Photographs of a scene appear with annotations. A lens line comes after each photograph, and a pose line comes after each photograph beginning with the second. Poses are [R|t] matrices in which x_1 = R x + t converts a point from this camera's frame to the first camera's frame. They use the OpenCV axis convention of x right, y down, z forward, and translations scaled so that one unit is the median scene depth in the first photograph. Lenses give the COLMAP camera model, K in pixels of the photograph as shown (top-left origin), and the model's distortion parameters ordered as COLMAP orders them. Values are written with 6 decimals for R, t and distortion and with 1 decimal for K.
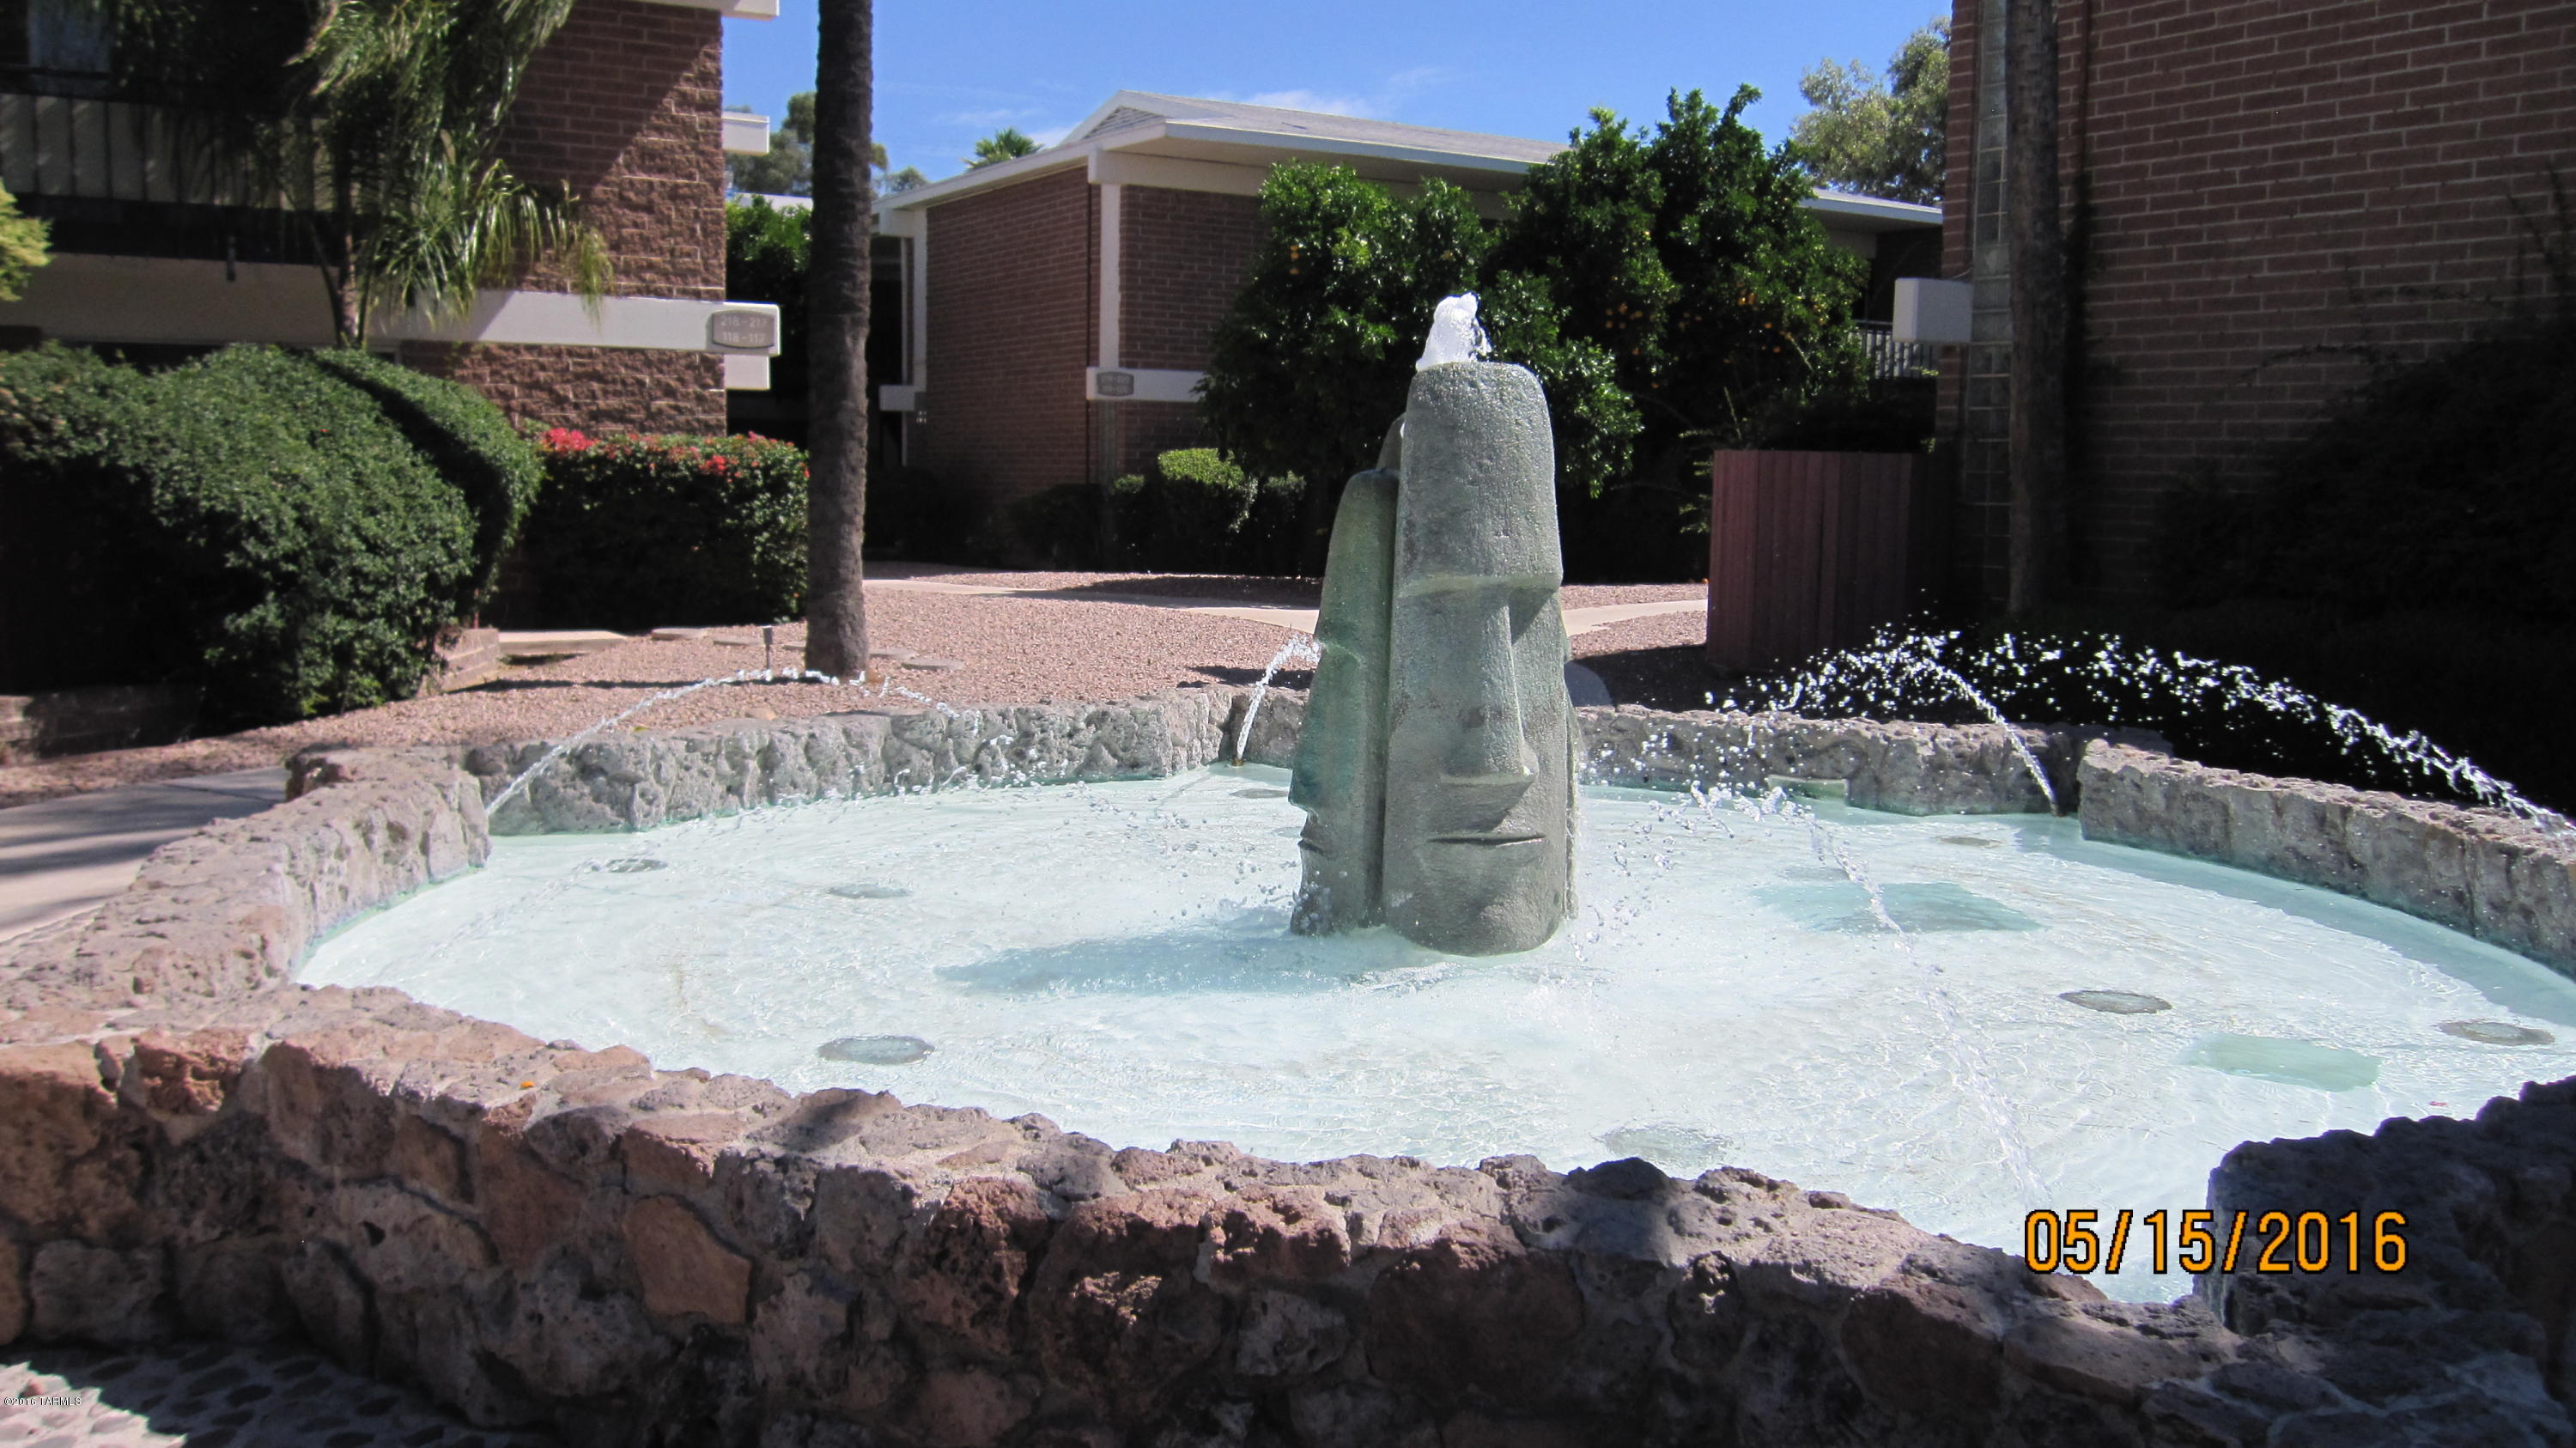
lens RADIAL K [[2099.5, 0, 1282.8], [0, 2099.5, 723.6], [0, 0, 1]] dist [-0.002906, 0.007500]
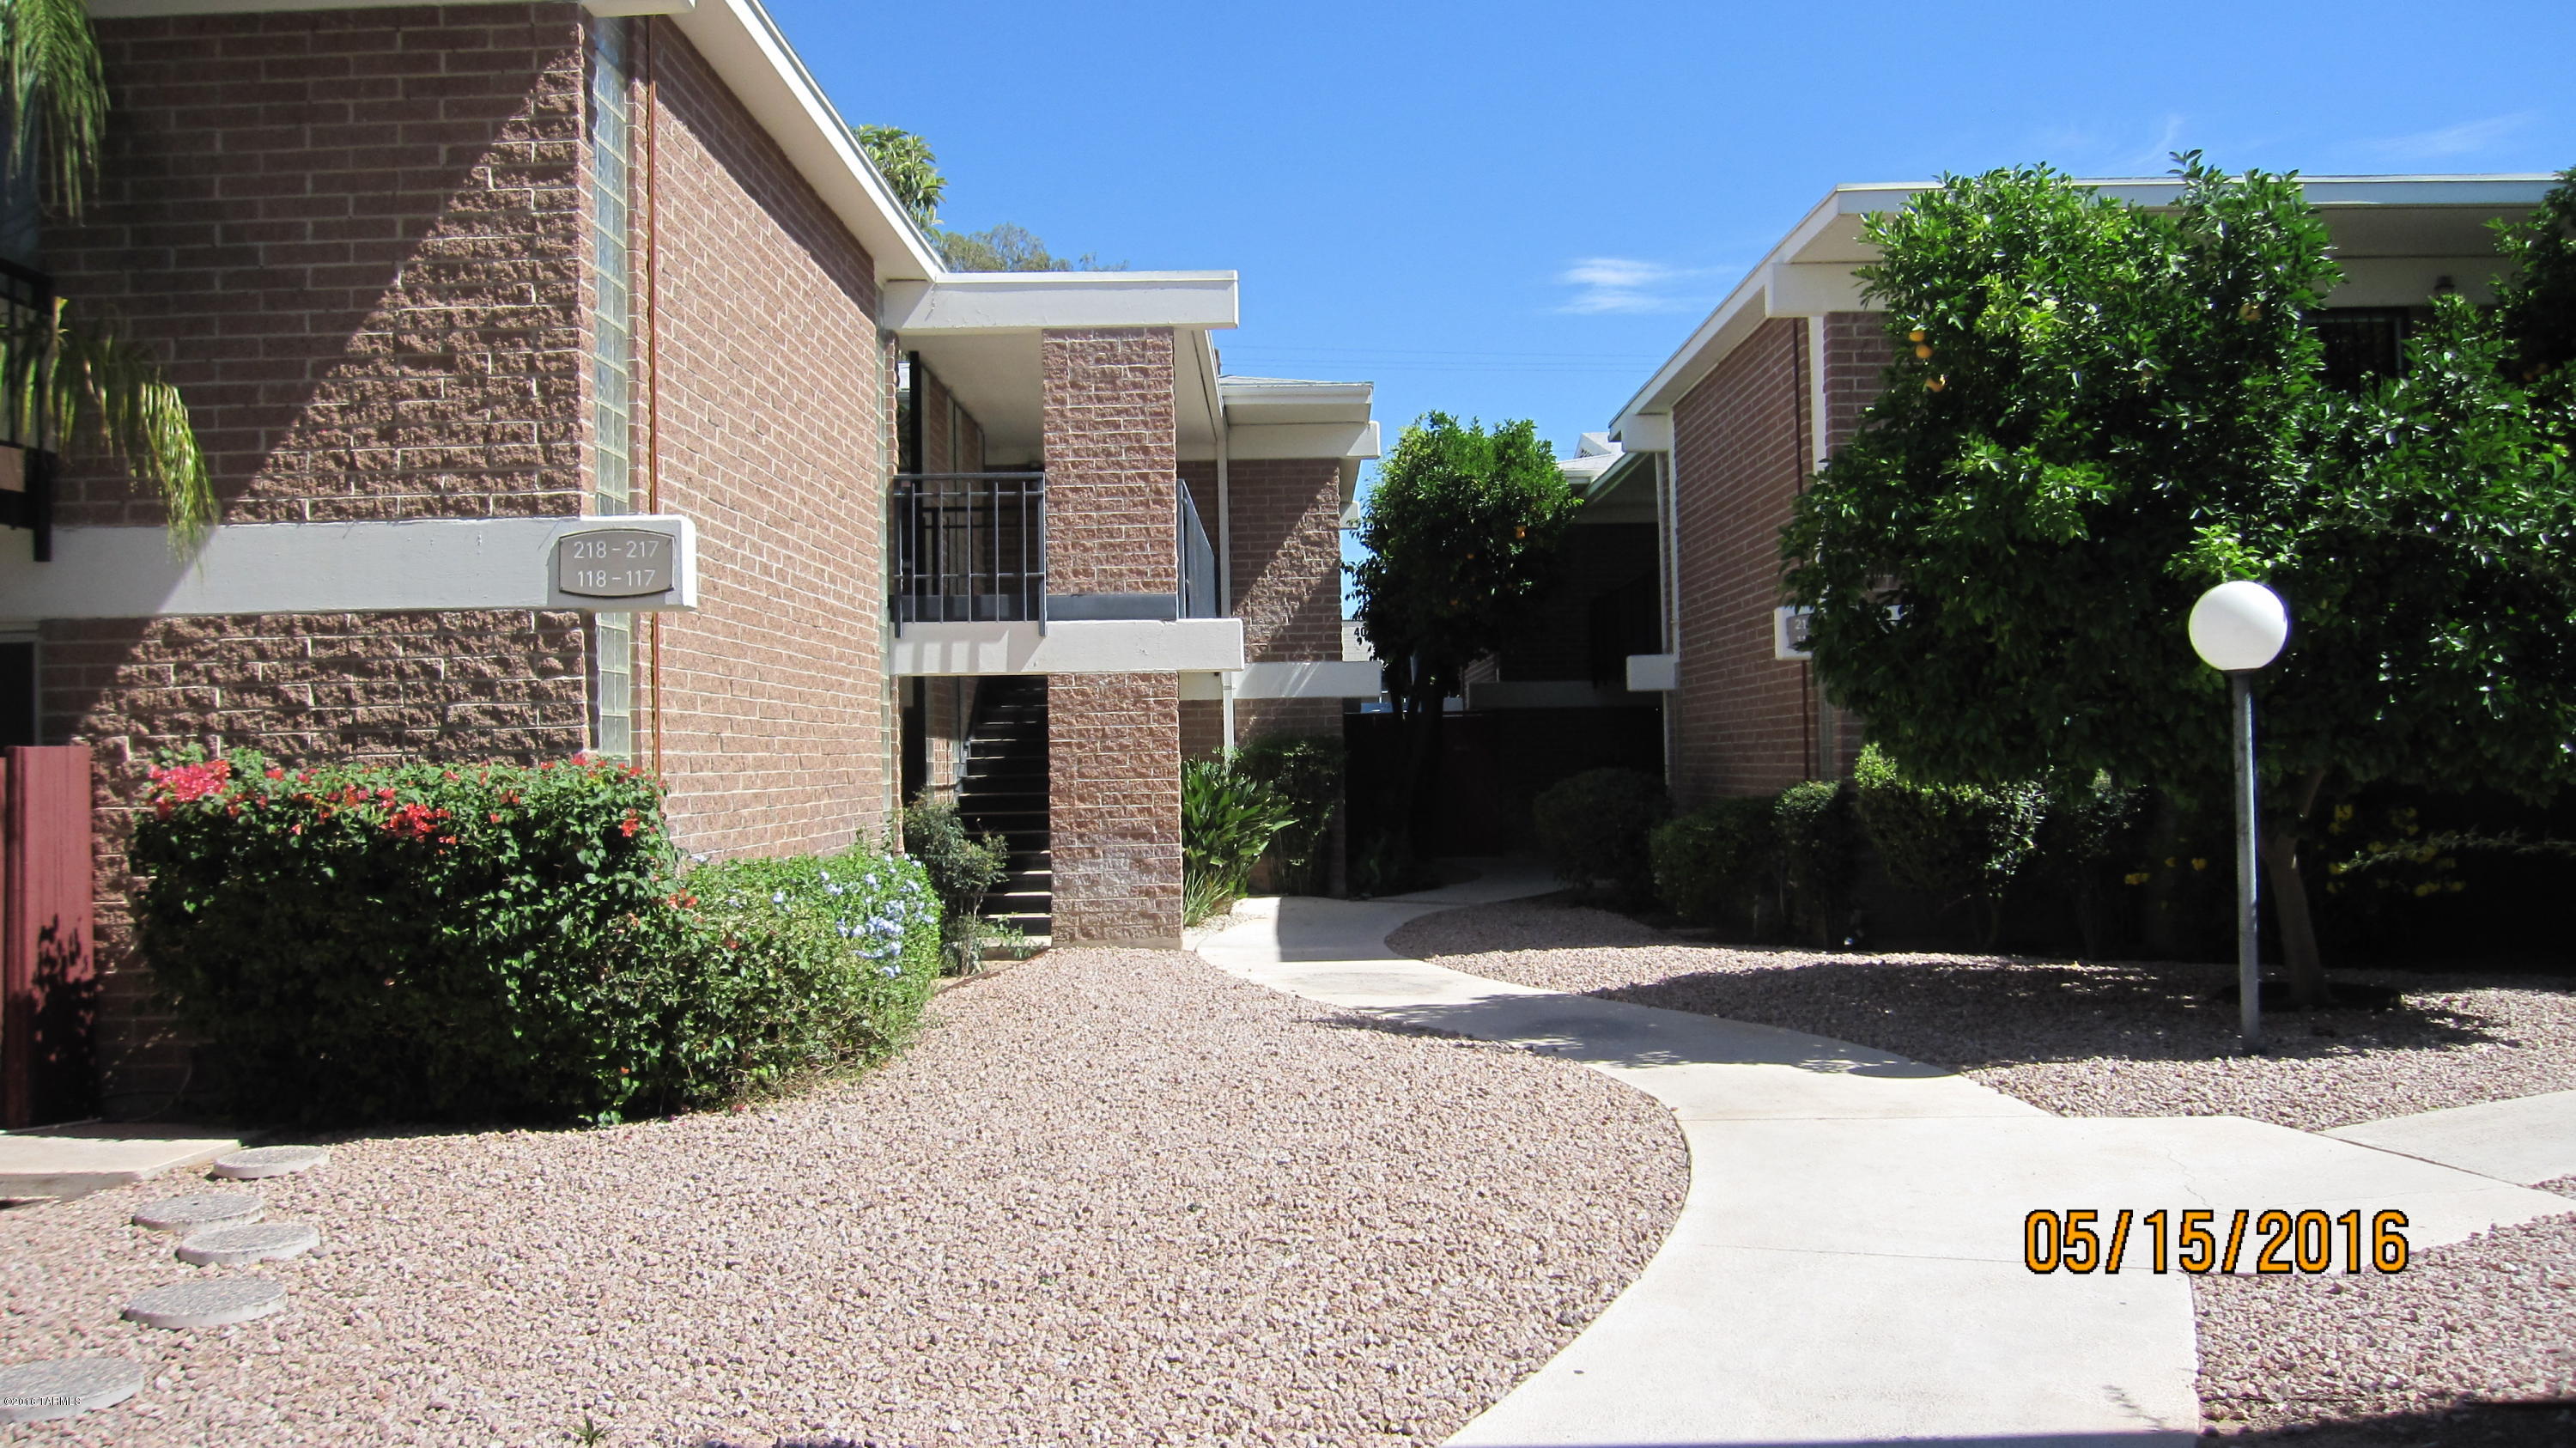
lens RADIAL K [[2099.5, 0, 1292.8], [0, 2099.5, 714.0], [0, 0, 1]] dist [-0.002906, 0.007500]
pose [[0.850537, -0.041227, -0.524297, 0.176552], [-0.031465, 0.991148, -0.128979, -0.087778], [0.524973, 0.126199, 0.841711, 0.659878]]
